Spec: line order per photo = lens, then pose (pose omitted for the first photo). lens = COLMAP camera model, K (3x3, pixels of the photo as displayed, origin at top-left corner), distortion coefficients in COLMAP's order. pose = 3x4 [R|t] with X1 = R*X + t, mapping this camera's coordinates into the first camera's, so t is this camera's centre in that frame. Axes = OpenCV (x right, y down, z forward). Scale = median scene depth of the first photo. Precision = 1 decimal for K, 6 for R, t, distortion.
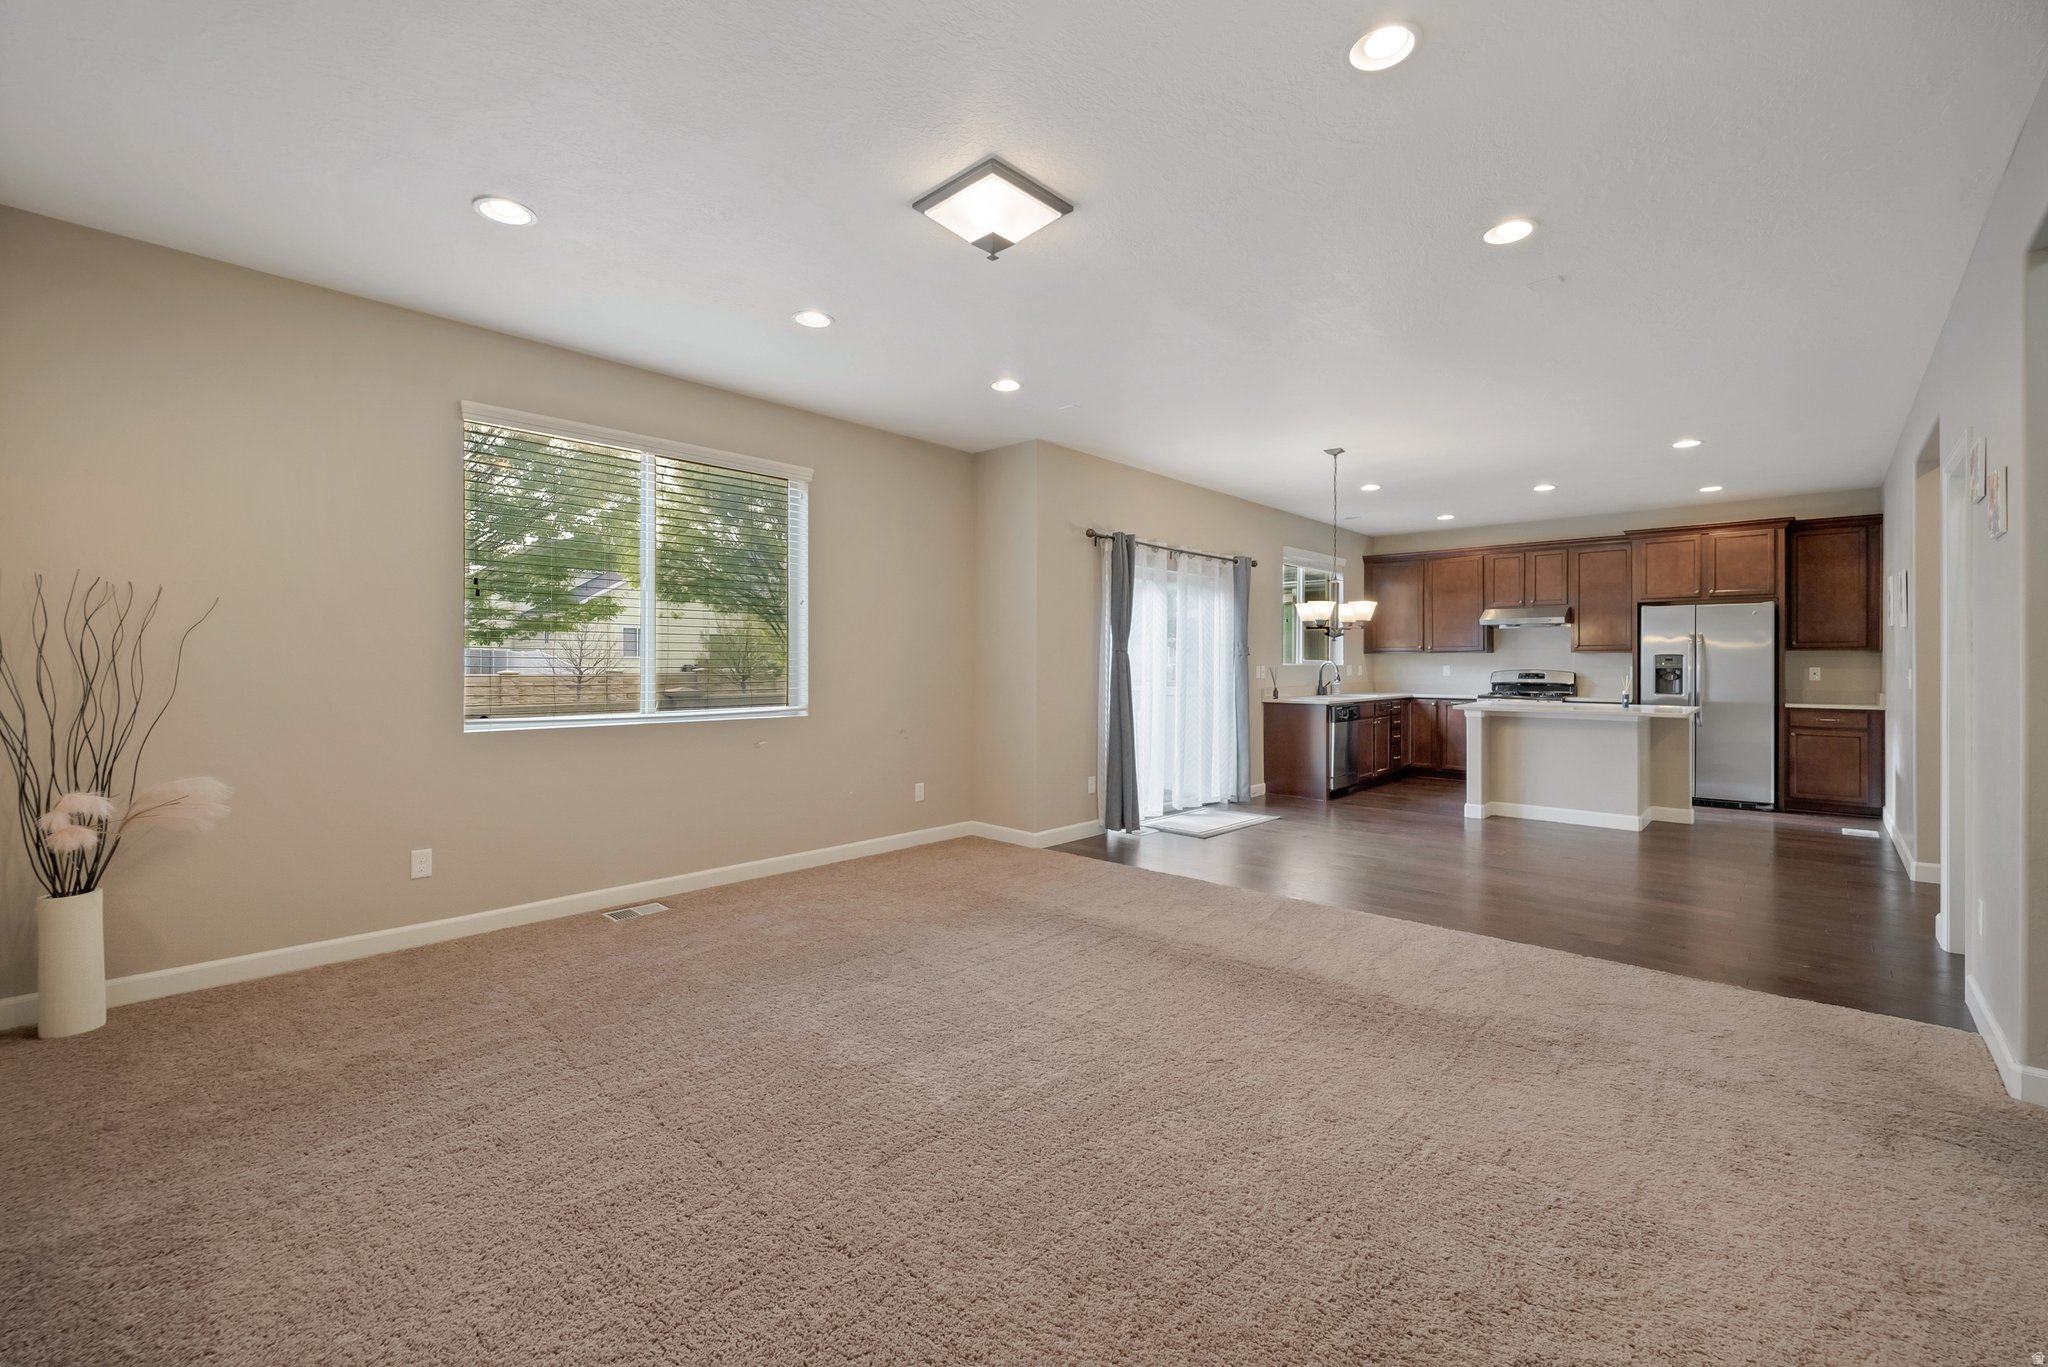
lens RADIAL K [[812.5, 0, 1035.8], [0, 812.5, 664.1], [0, 0, 1]] dist [-0.001349, -0.000230]
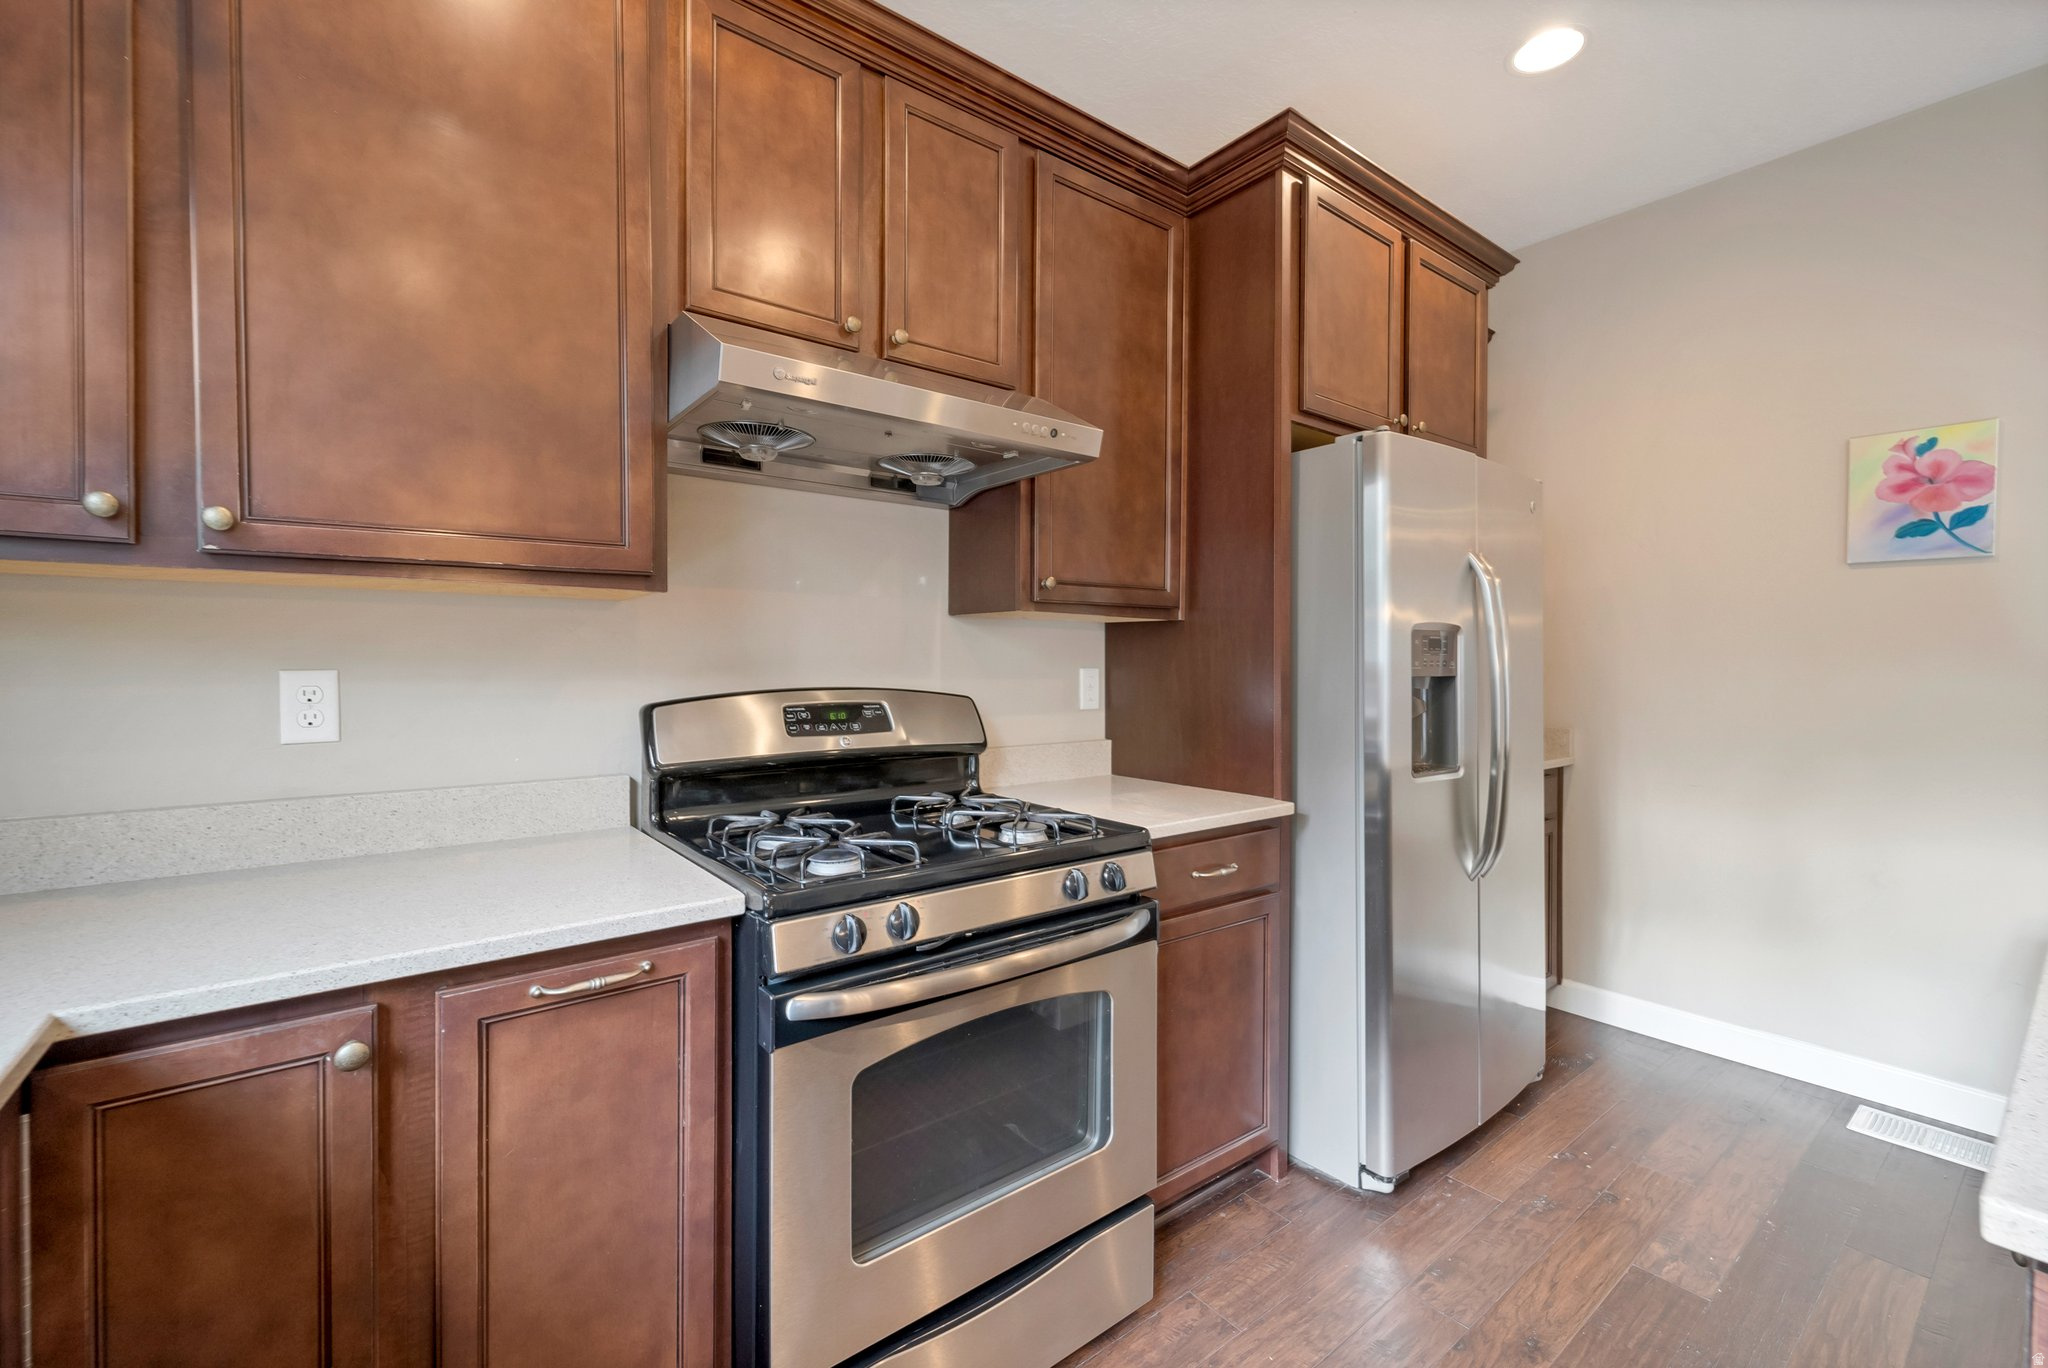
lens RADIAL K [[838.4, 0, 993.3], [0, 838.4, 674.4], [0, 0, 1]] dist [0.001173, -0.000162]
pose [[0.195197, -0.014515, 0.980657, 0.502385], [-0.000909, 0.999887, 0.014981, 0.000205], [-0.980764, -0.003816, 0.195161, 1.122843]]
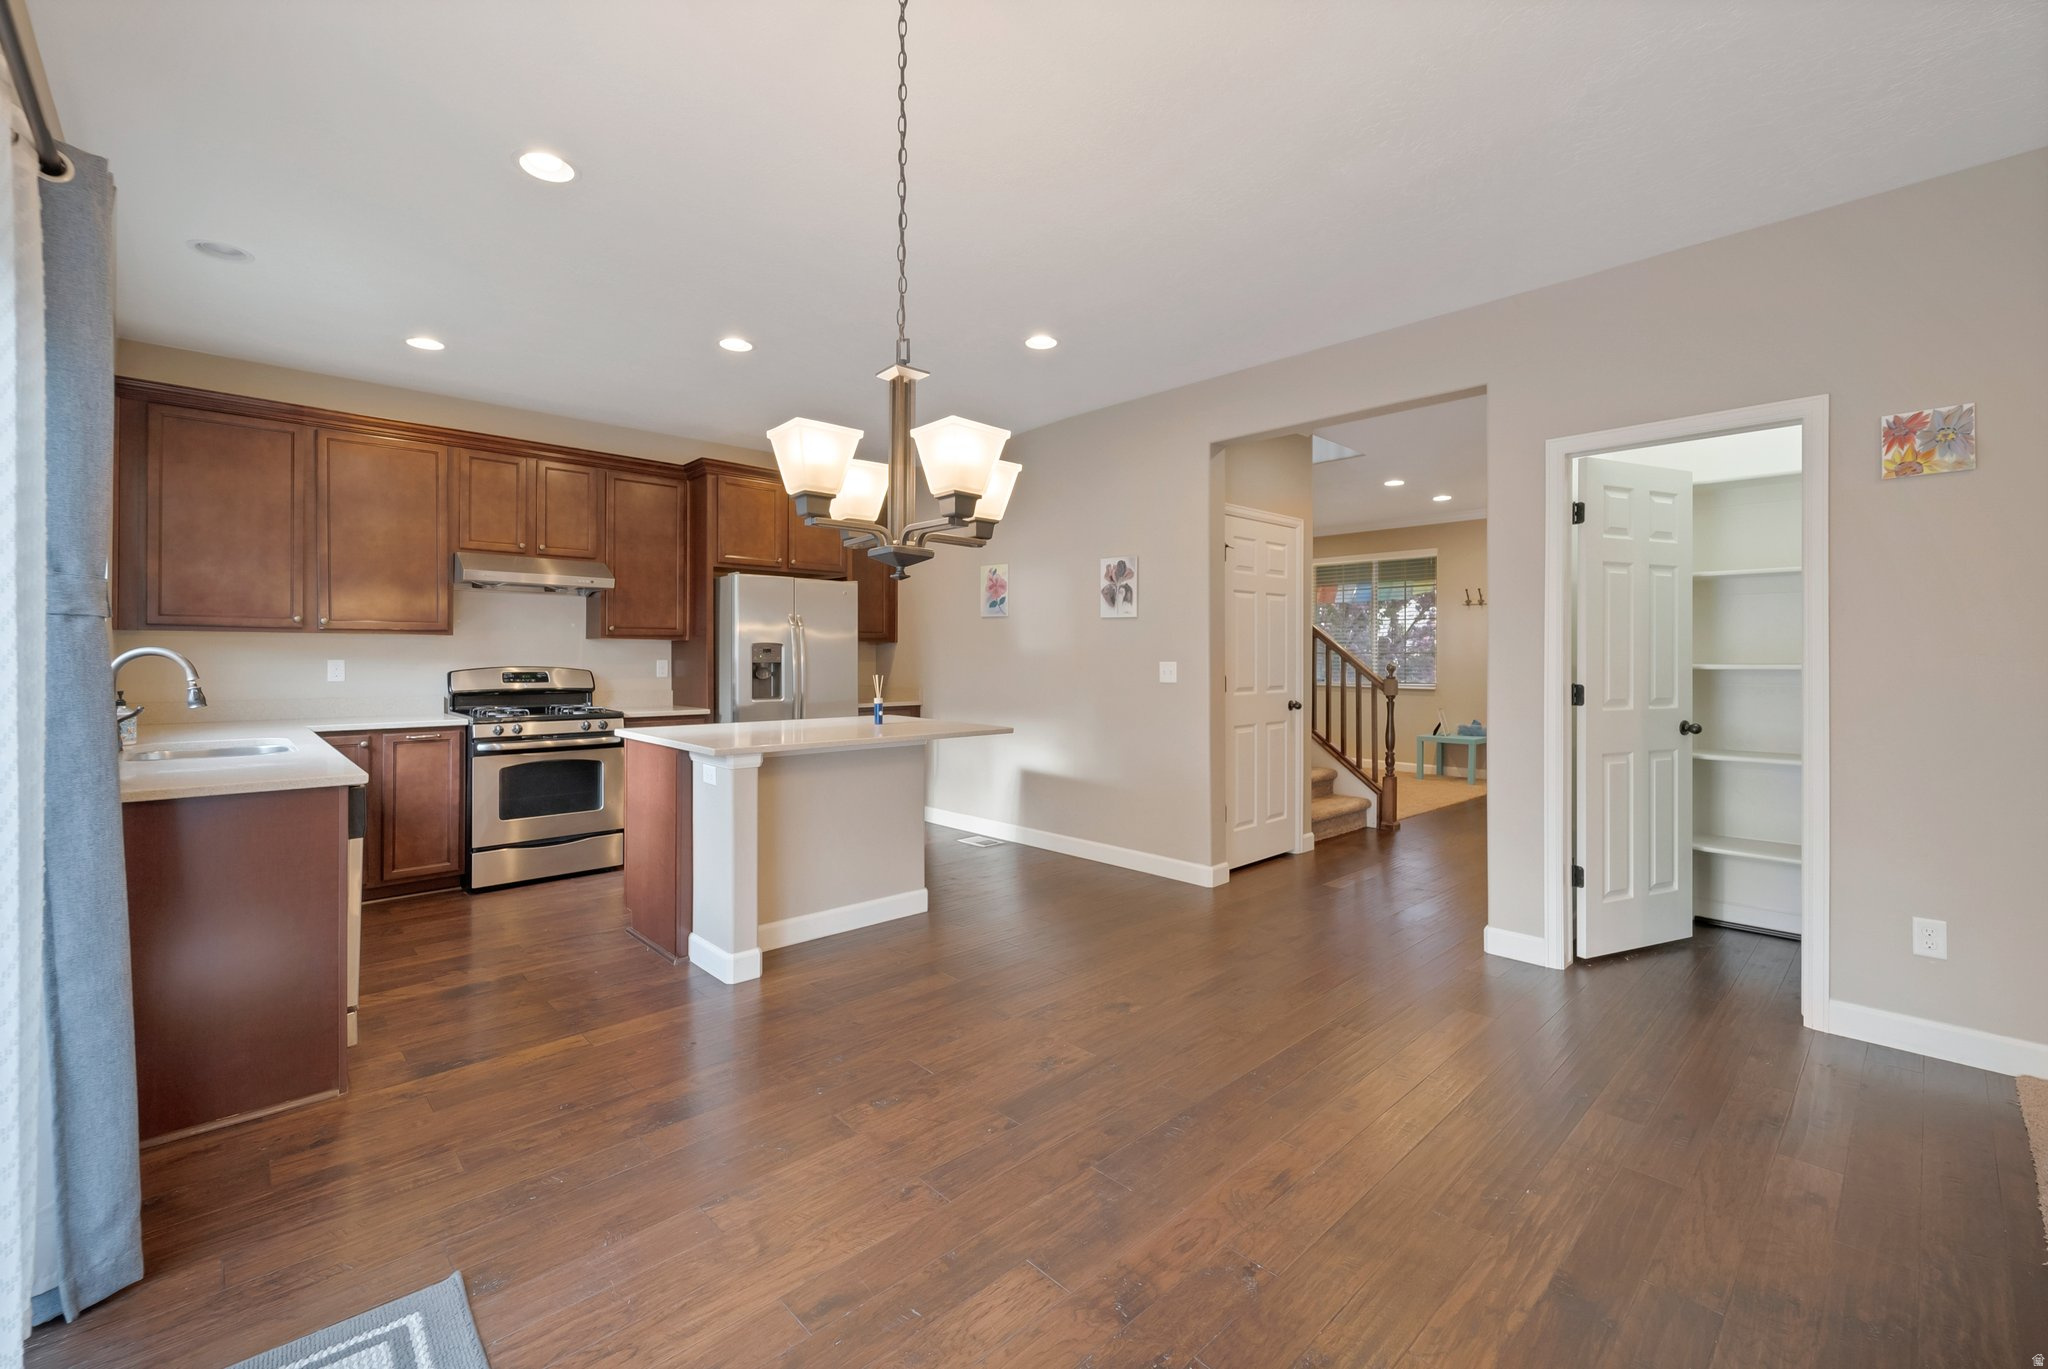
lens RADIAL K [[862.1, 0, 1016.9], [0, 862.1, 658.9], [0, 0, 1]] dist [-0.002968, -0.000697]
pose [[0.082947, -0.000616, 0.996554, 0.045093], [-0.000612, 1.000000, 0.000669, 0.001112], [-0.996554, -0.000665, 0.082947, 0.738657]]
